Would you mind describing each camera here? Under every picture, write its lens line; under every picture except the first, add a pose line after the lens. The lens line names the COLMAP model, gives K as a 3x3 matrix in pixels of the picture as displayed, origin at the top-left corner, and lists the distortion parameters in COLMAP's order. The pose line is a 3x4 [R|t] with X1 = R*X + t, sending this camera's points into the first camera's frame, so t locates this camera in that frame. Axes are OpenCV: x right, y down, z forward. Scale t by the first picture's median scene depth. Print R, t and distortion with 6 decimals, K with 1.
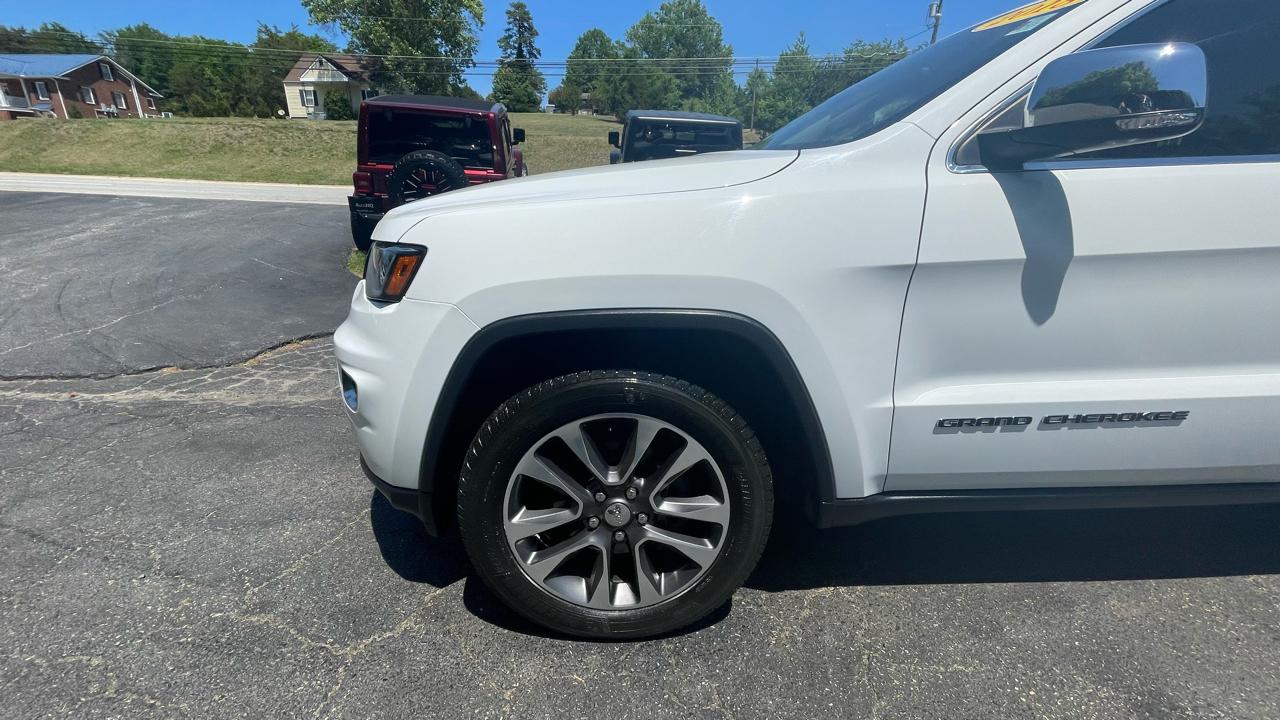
lens RADIAL K [[526.1, 0, 623.9], [0, 526.1, 359.4], [0, 0, 1]] dist [-0.000292, -0.000307]
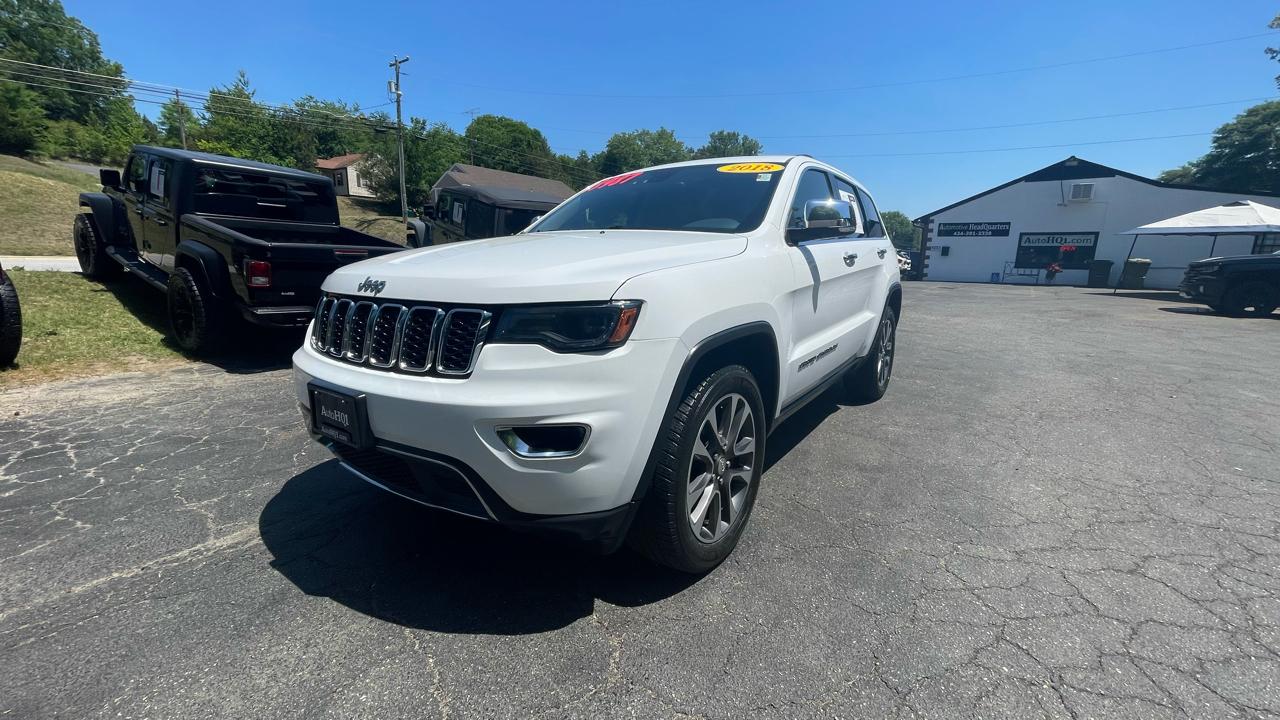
lens RADIAL K [[530.6, 0, 640.0], [0, 530.6, 360.0], [0, 0, 1]] dist [-0.001003, 0.000307]
pose [[0.603825, -0.167810, 0.779253, -1.109157], [0.242968, 0.969816, 0.020577, -0.074525], [-0.759185, 0.176909, 0.626371, 0.155804]]
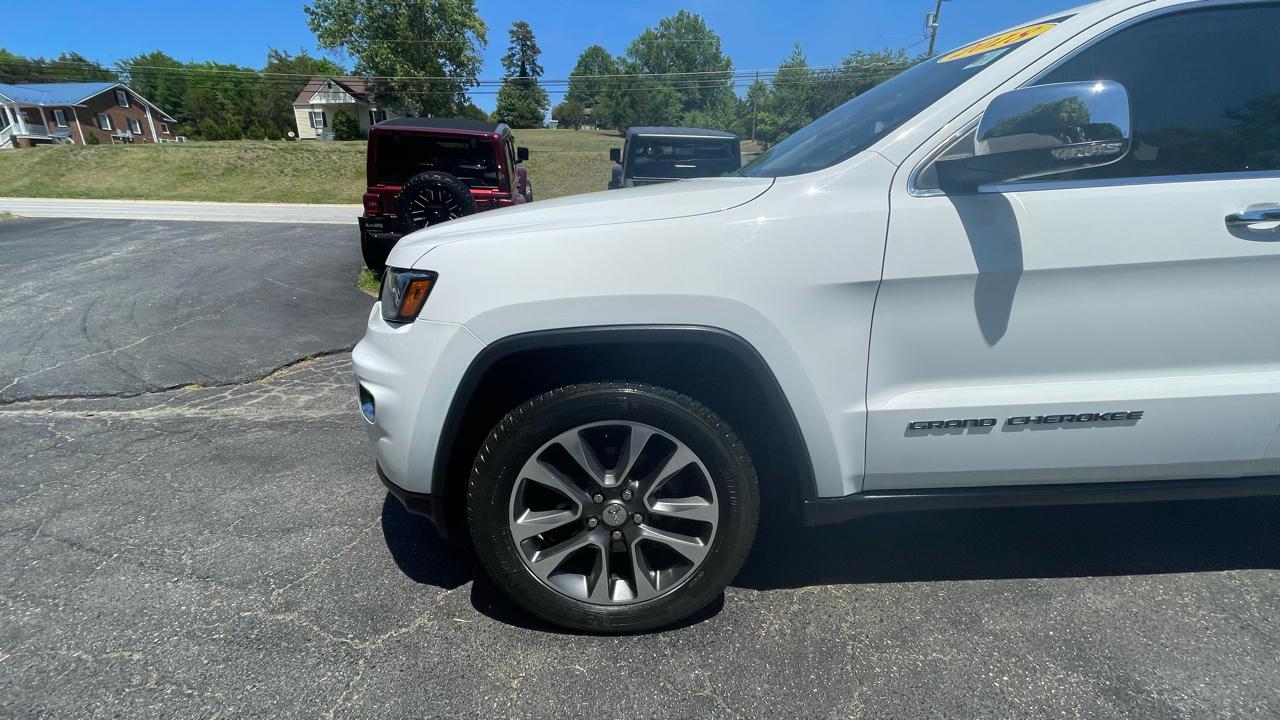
lens RADIAL K [[525.1, 0, 622.5], [0, 525.1, 359.0], [0, 0, 1]] dist [0.000909, 0.000401]
pose [[0.999772, -0.015930, -0.014190, 0.021218], [0.015616, 0.999637, -0.021964, -0.001181], [0.014534, 0.021738, 0.999658, -0.072970]]
